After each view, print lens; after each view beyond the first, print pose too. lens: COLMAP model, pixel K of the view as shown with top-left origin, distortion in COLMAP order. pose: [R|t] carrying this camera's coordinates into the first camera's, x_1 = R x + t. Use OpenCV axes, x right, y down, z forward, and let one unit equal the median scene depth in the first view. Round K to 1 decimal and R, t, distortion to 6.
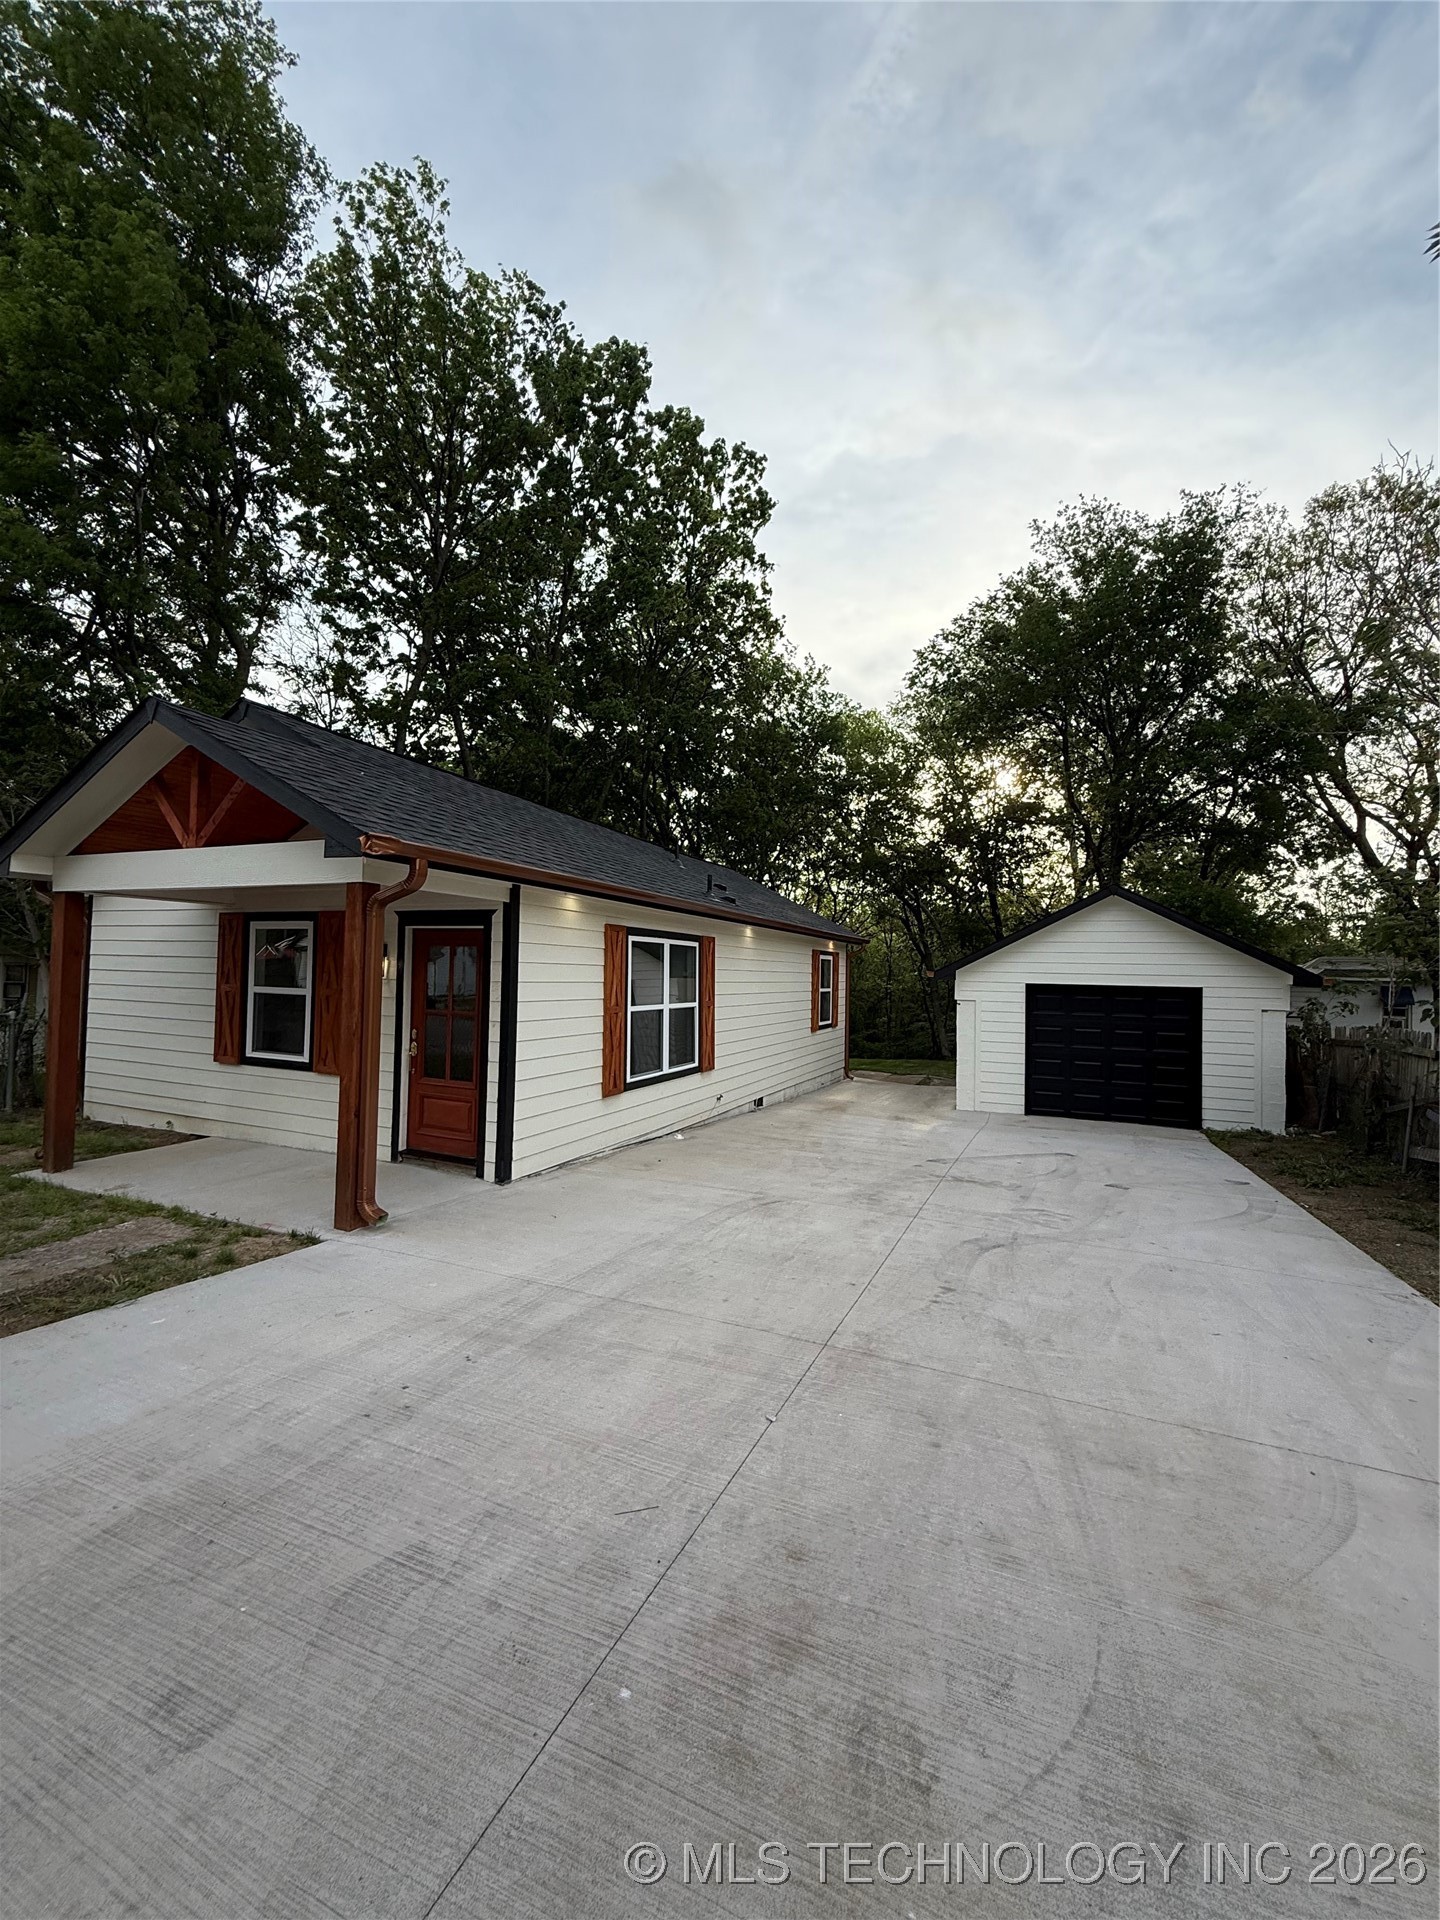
lens RADIAL K [[767.2, 0, 737.9], [0, 767.2, 958.1], [0, 0, 1]] dist [0.002977, 0.000248]
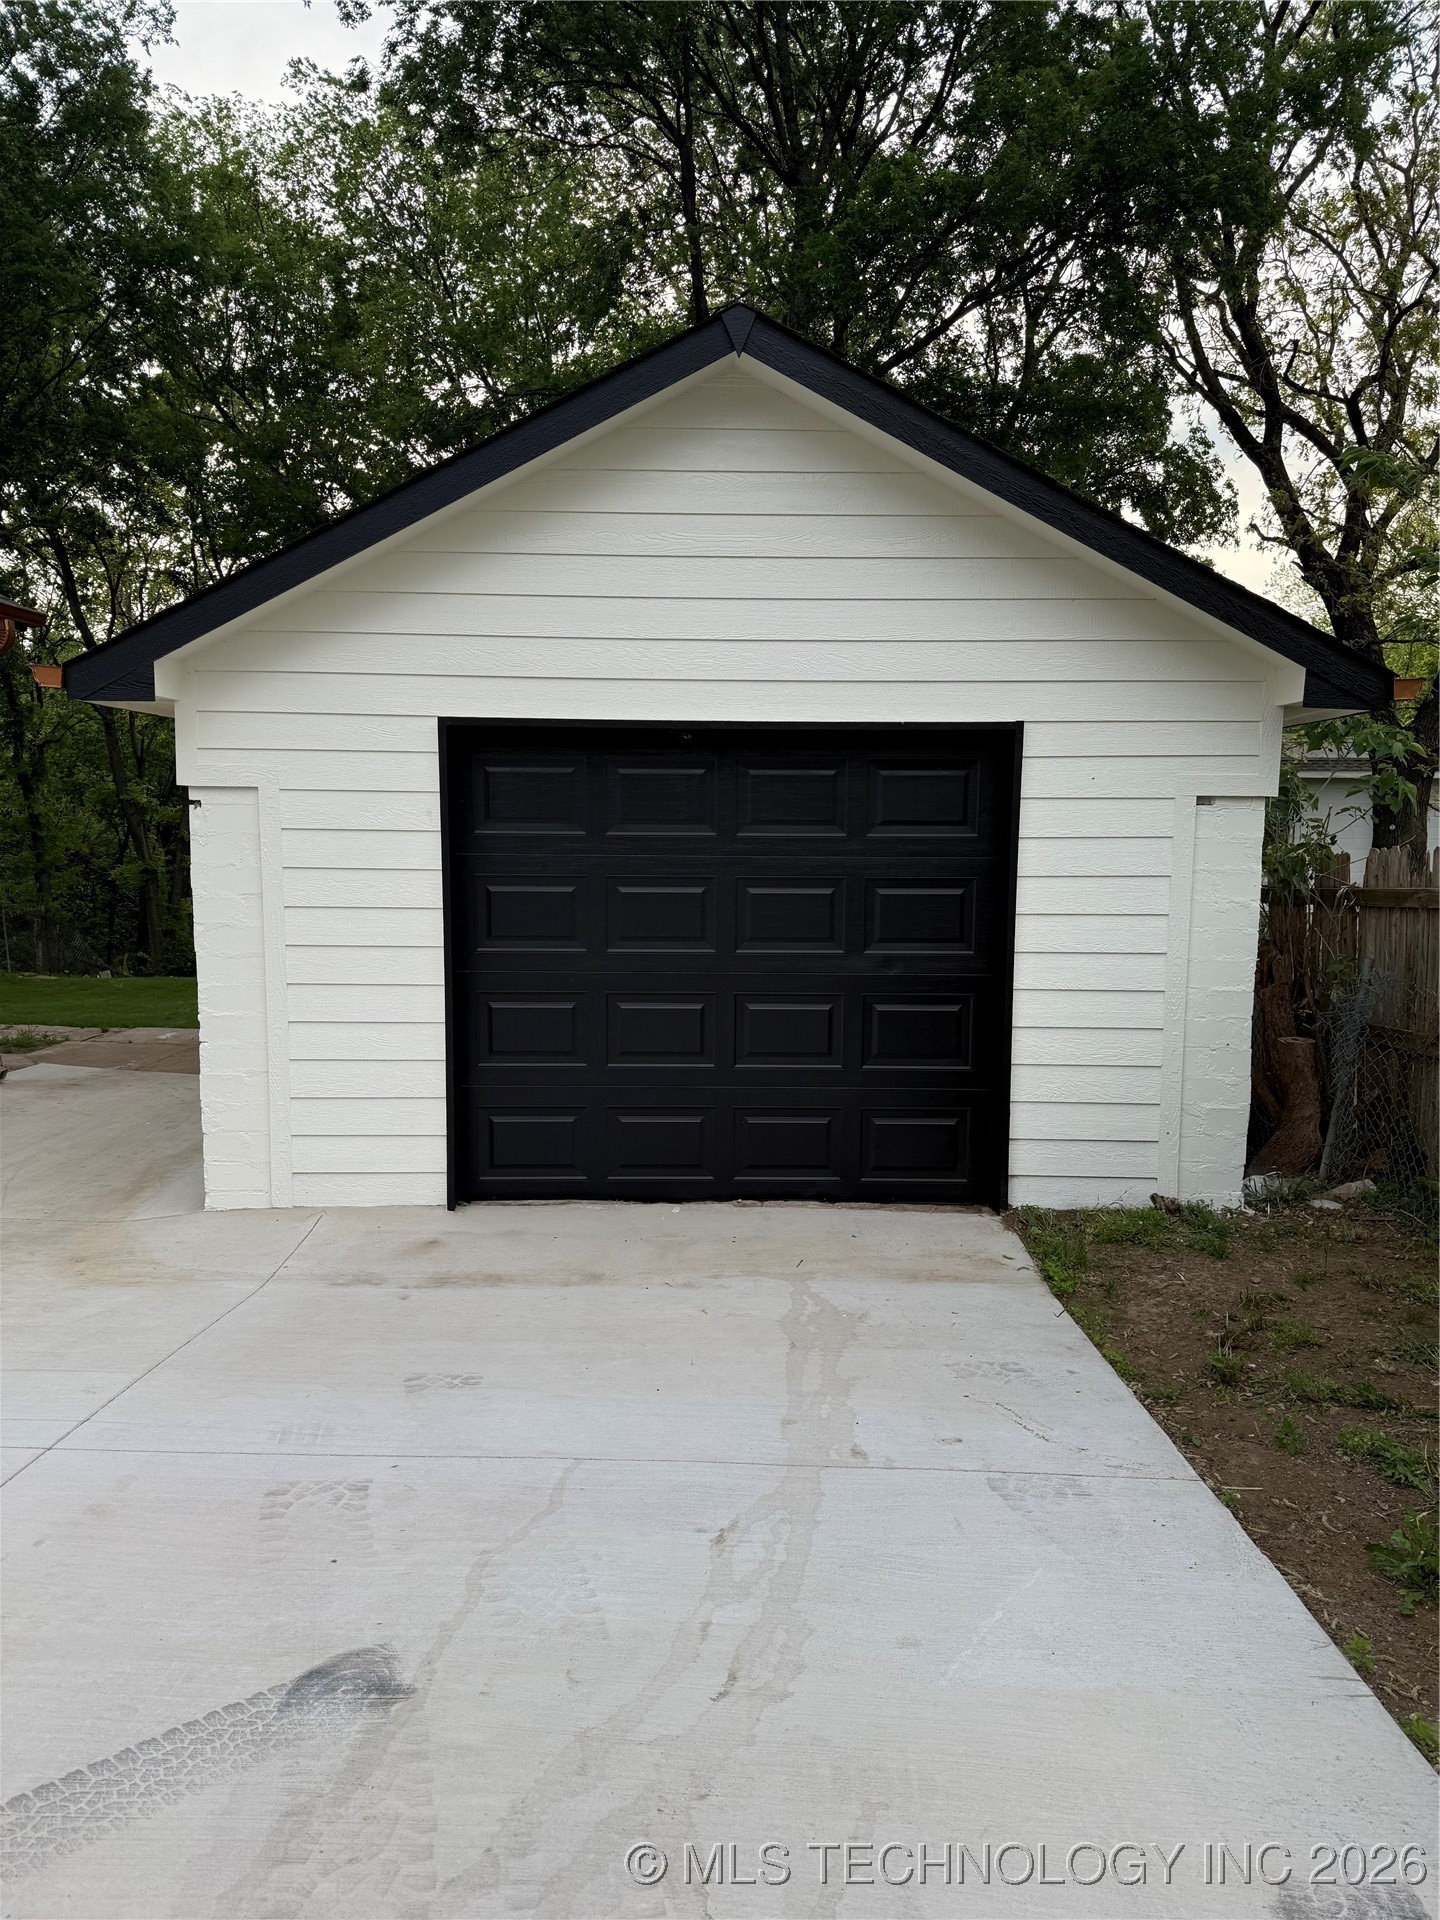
lens RADIAL K [[1341.4, 0, 719.2], [0, 1341.4, 961.4], [0, 0, 1]] dist [-0.000461, -0.000150]
pose [[0.922385, -0.041230, 0.384065, 0.306571], [0.001005, 0.994540, 0.104350, 0.073766], [-0.386270, -0.095864, 0.917390, 0.577727]]
